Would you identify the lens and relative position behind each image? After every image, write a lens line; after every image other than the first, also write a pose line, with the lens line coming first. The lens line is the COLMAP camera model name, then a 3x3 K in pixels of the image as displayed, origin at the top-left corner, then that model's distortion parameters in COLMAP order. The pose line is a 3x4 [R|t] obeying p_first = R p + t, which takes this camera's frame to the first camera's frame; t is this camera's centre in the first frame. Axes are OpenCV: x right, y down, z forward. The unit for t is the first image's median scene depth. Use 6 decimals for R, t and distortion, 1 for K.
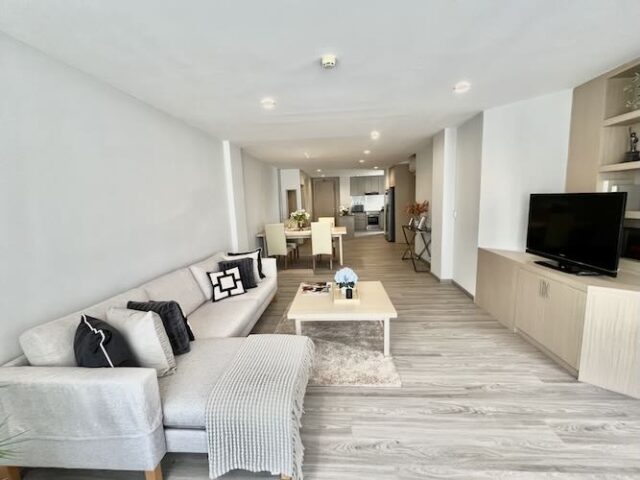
lens RADIAL K [[267.0, 0, 320.0], [0, 267.0, 240.0], [0, 0, 1]] dist [0.000632, 0.000023]
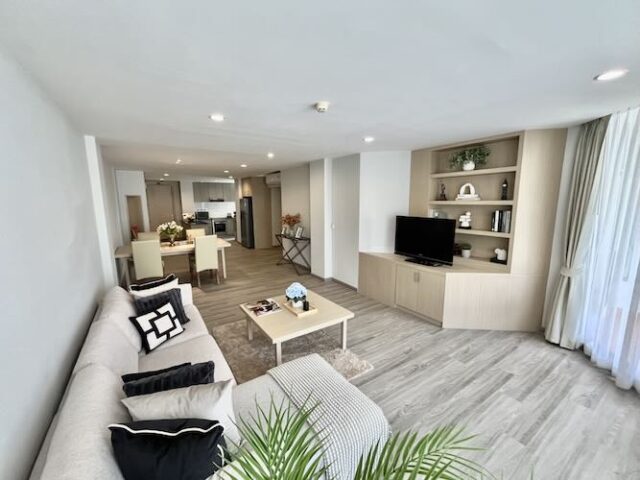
lens RADIAL K [[257.9, 0, 308.3], [0, 257.9, 241.5], [0, 0, 1]] dist [-0.000446, 0.000025]
pose [[0.801733, -0.062386, 0.594417, -0.450239], [0.062289, 0.997843, 0.020713, -0.079372], [-0.594427, 0.020419, 0.803890, 0.110114]]
